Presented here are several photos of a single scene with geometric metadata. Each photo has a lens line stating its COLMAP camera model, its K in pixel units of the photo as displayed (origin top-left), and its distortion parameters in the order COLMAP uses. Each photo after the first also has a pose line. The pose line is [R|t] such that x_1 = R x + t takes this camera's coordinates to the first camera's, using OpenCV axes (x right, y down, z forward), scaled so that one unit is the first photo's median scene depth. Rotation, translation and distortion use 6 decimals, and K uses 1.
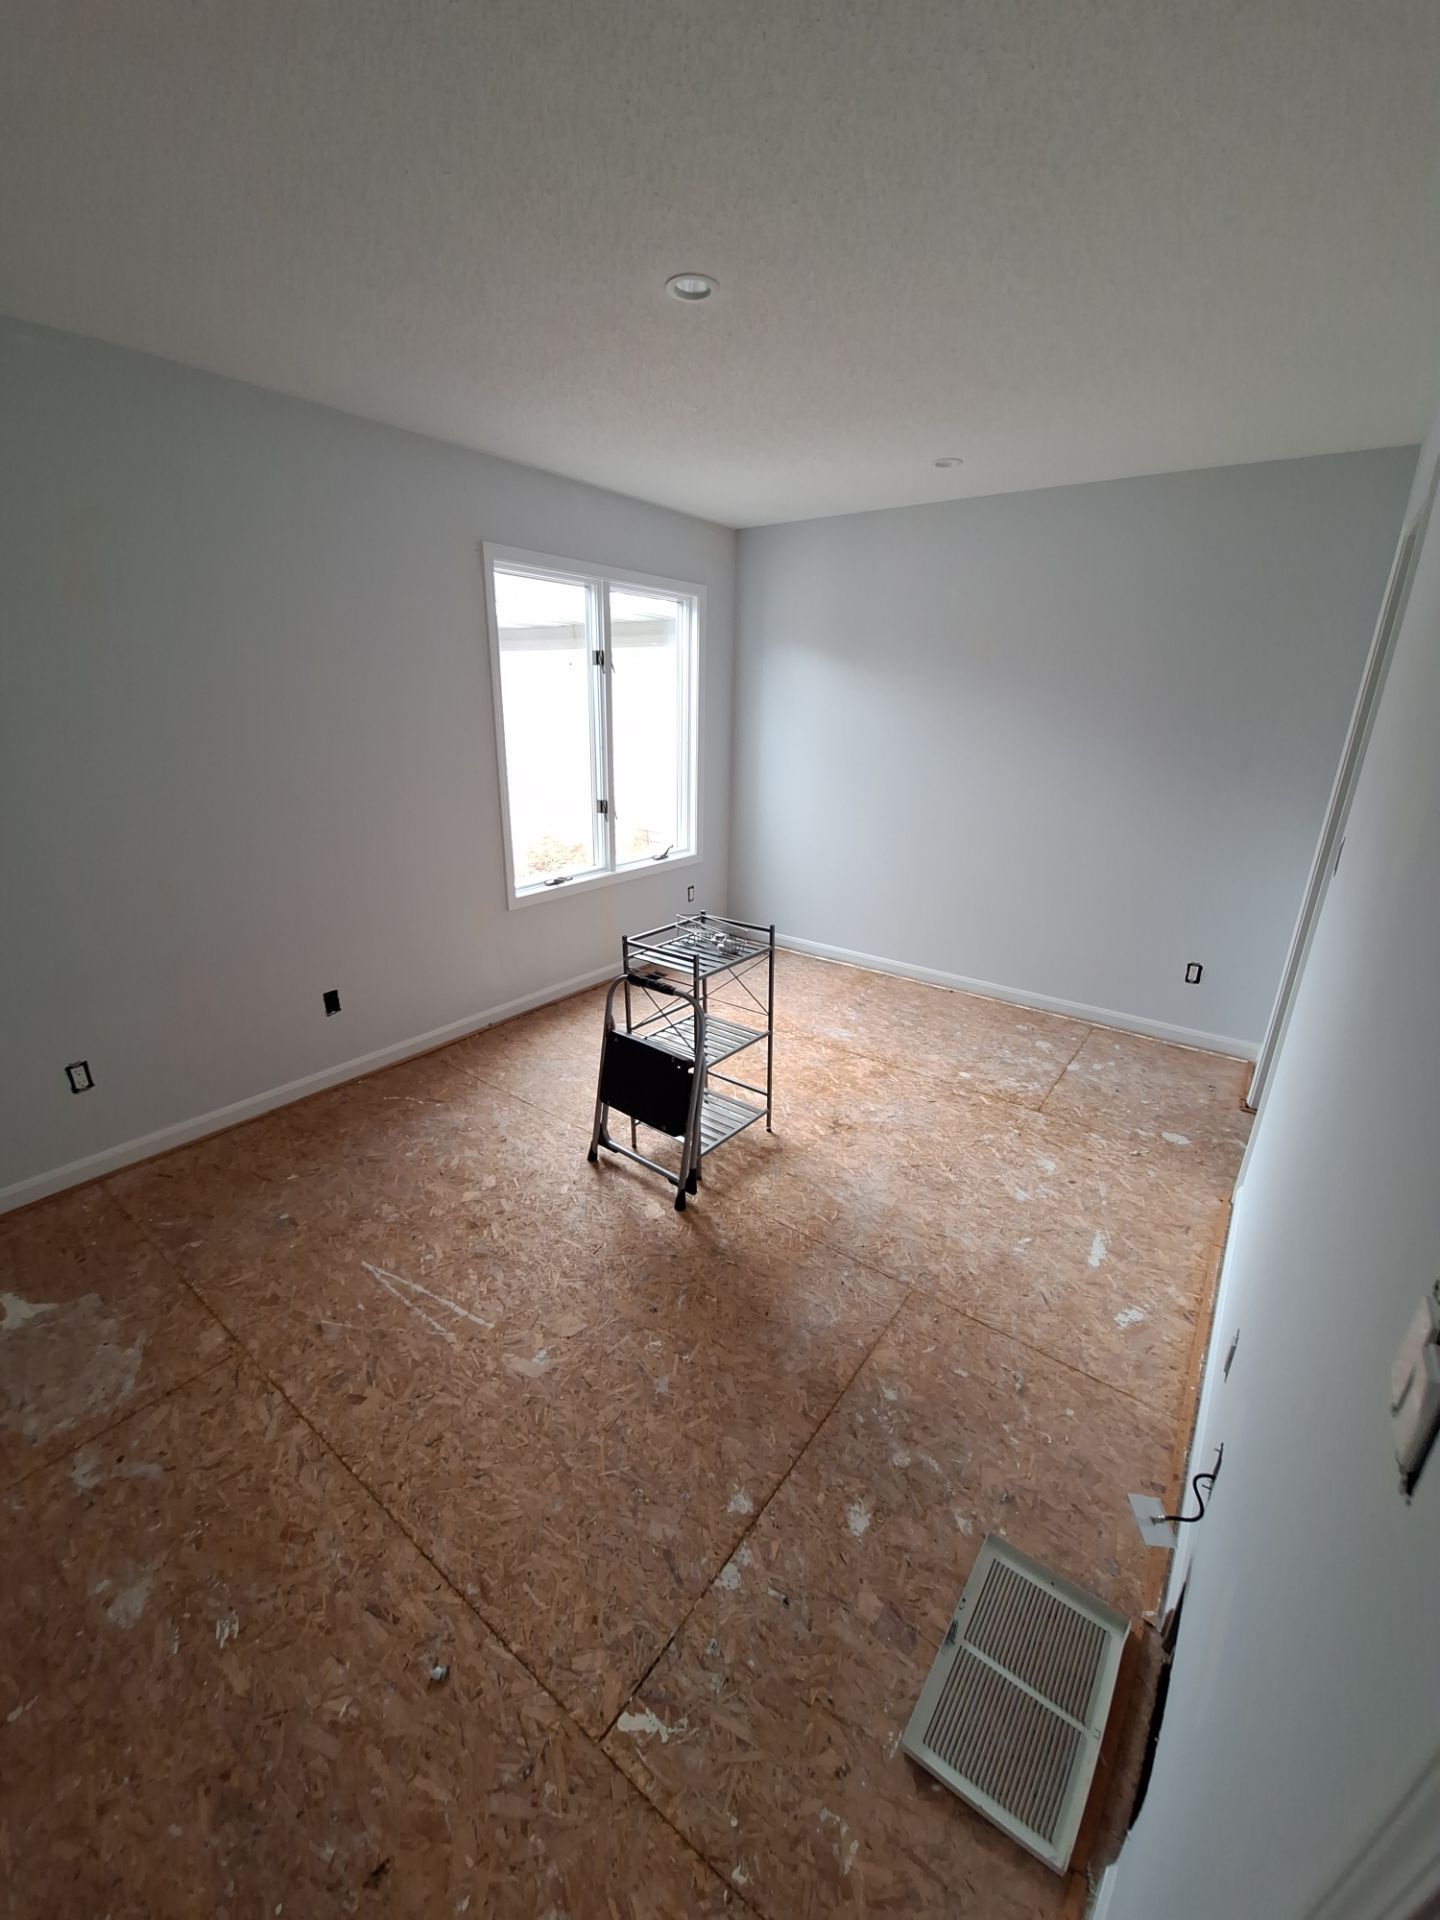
lens RADIAL K [[754.5, 0, 721.7], [0, 754.5, 954.7], [0, 0, 1]] dist [-0.011706, -0.004701]
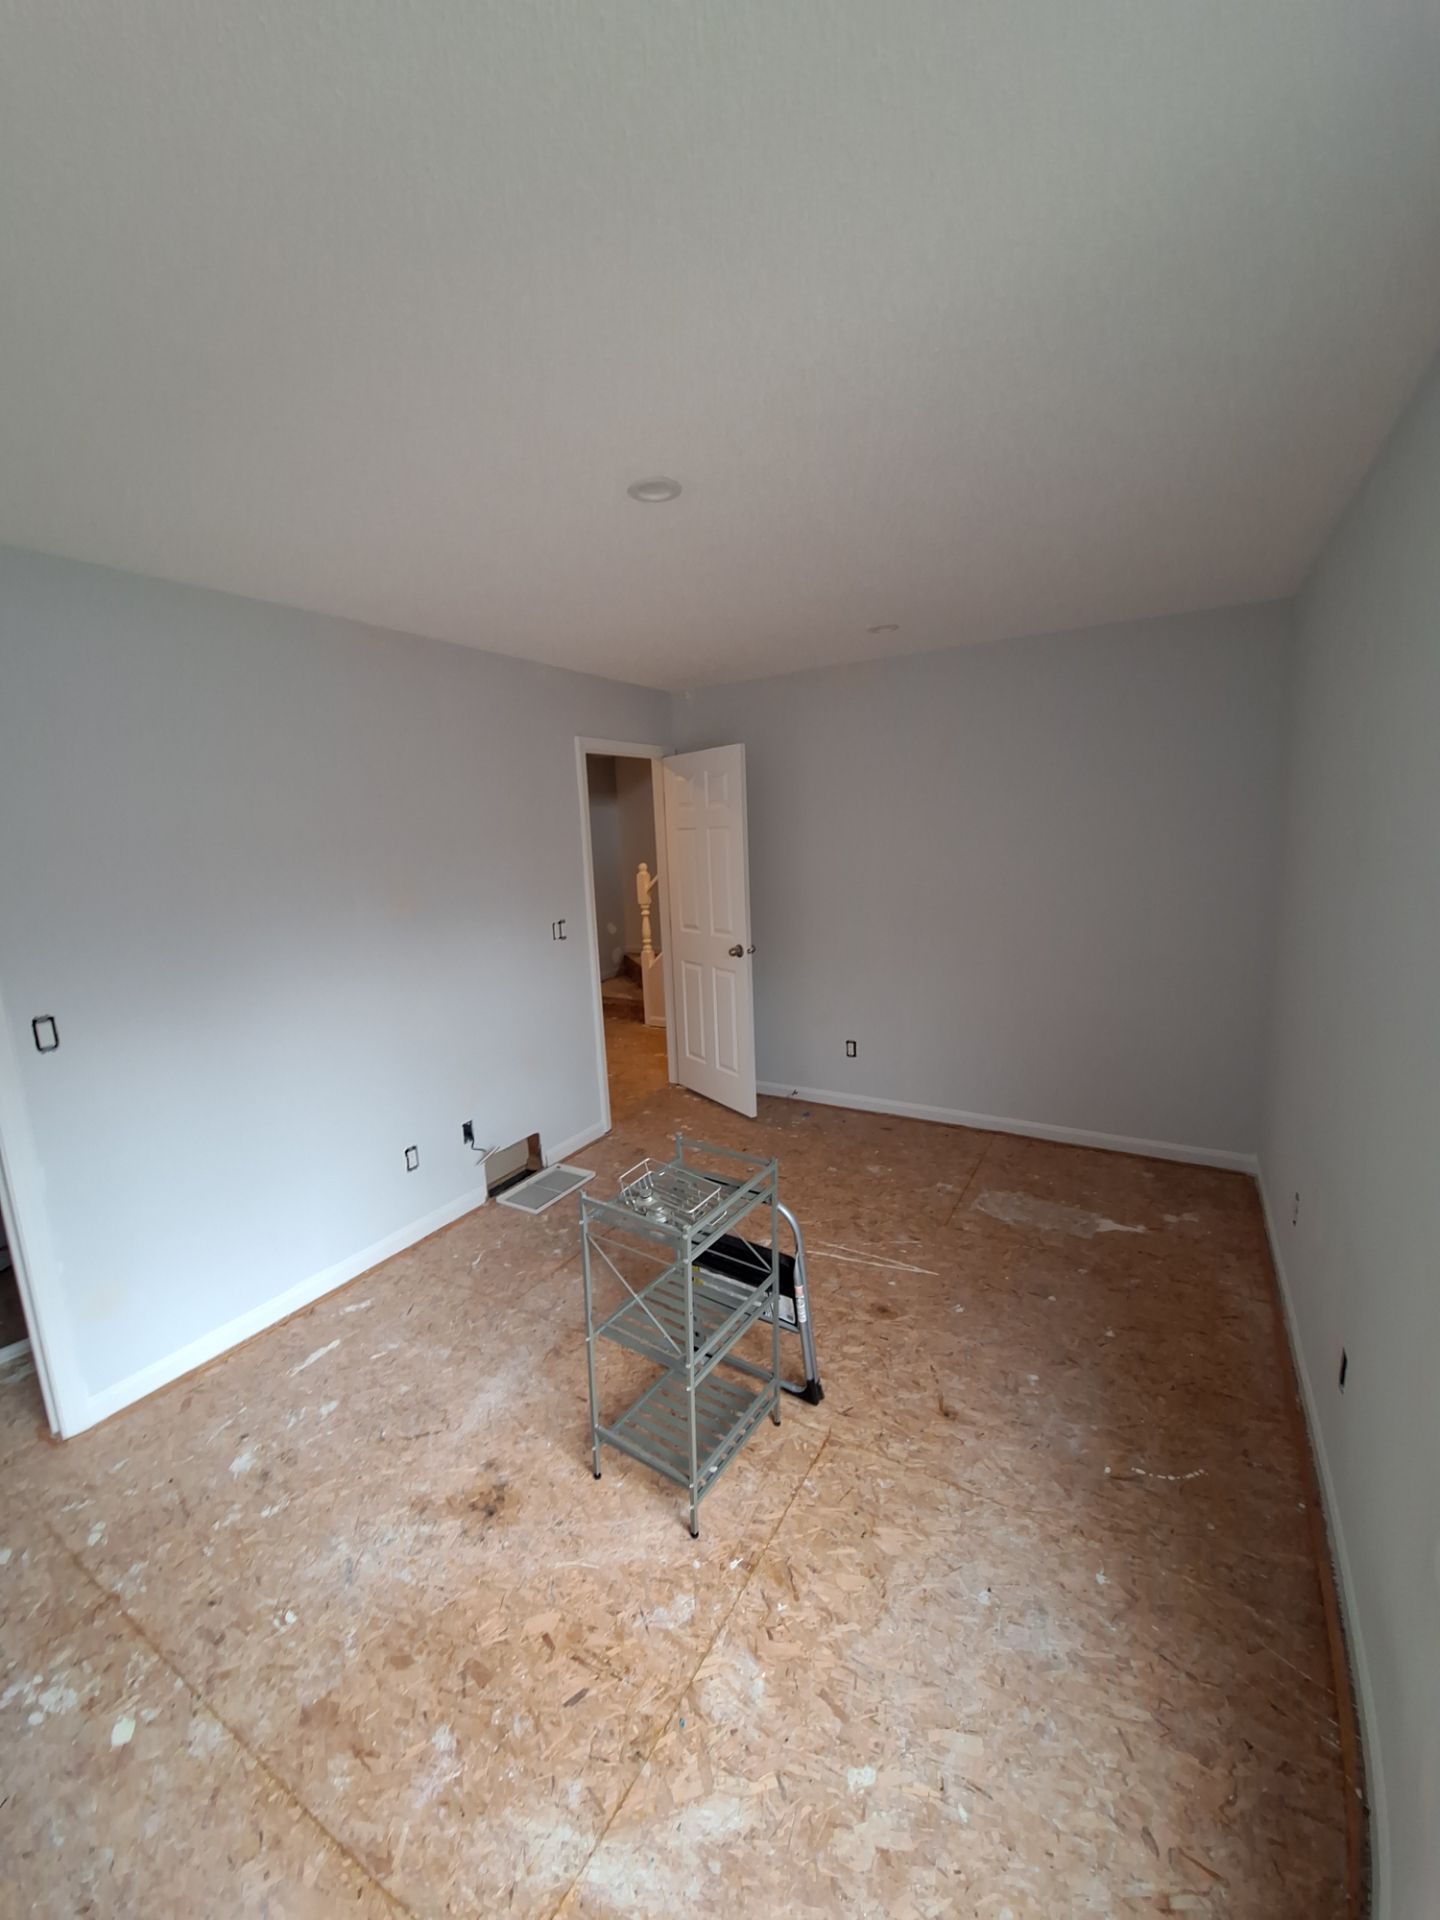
lens RADIAL K [[754.5, 0, 720.2], [0, 754.5, 955.9], [0, 0, 1]] dist [-0.011706, -0.004701]
pose [[-0.993999, 0.044269, -0.100030, -0.003102], [-0.008170, 0.881853, 0.471453, -0.654153], [0.109082, 0.469441, -0.876200, 1.770379]]
